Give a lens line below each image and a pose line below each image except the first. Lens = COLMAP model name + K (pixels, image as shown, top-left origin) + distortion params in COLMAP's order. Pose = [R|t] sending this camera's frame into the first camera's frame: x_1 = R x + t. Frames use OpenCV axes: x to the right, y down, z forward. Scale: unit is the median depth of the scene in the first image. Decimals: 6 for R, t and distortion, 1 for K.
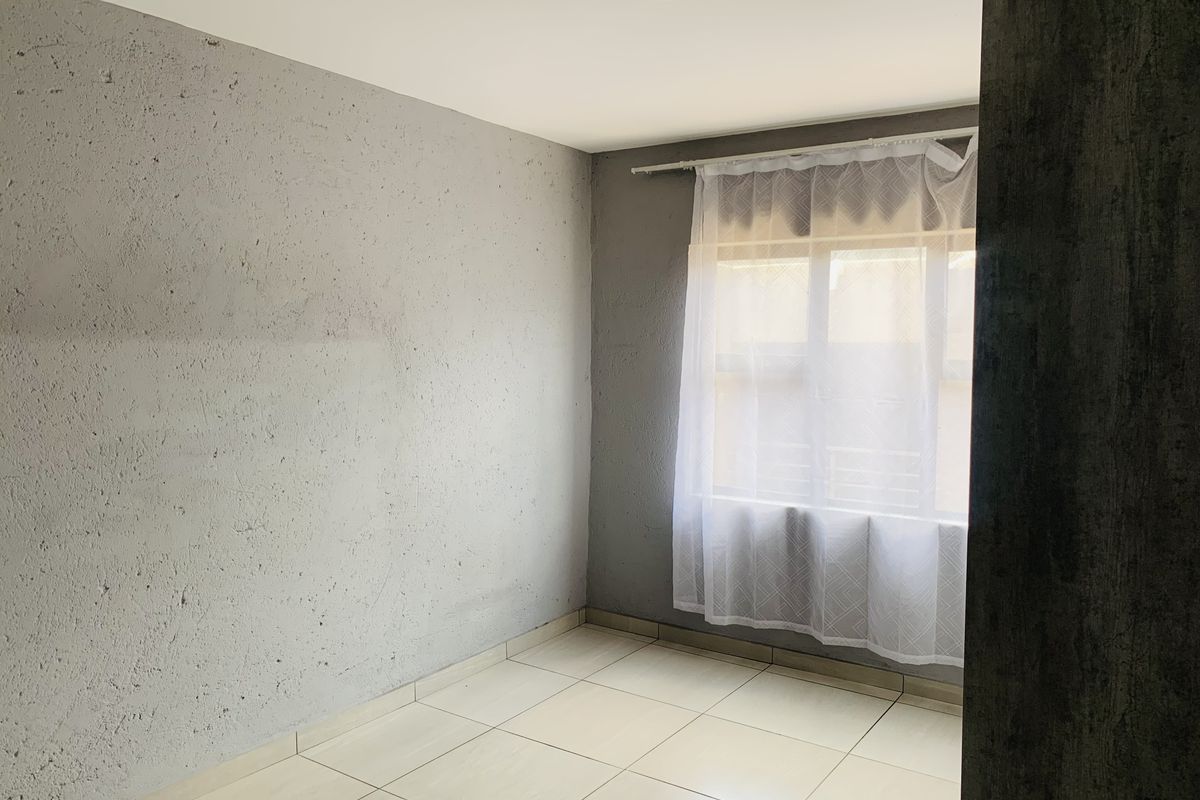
lens RADIAL K [[928.0, 0, 597.4], [0, 928.0, 383.3], [0, 0, 1]] dist [-0.001543, -0.003914]
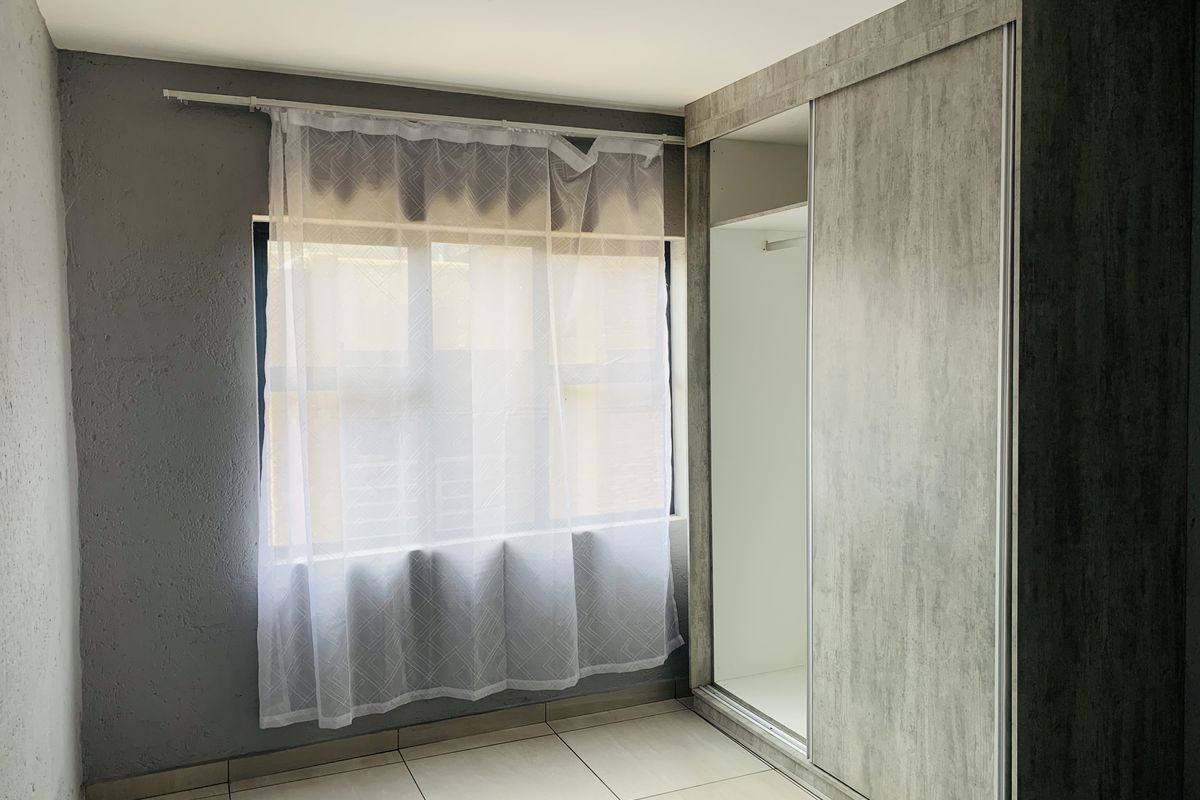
lens RADIAL K [[919.8, 0, 585.1], [0, 919.8, 388.3], [0, 0, 1]] dist [0.117970, -0.174103]
pose [[0.534154, -0.052980, 0.843725, -0.408809], [0.054405, 0.998120, 0.028232, -0.025609], [-0.843635, 0.030823, 0.536032, 0.437825]]
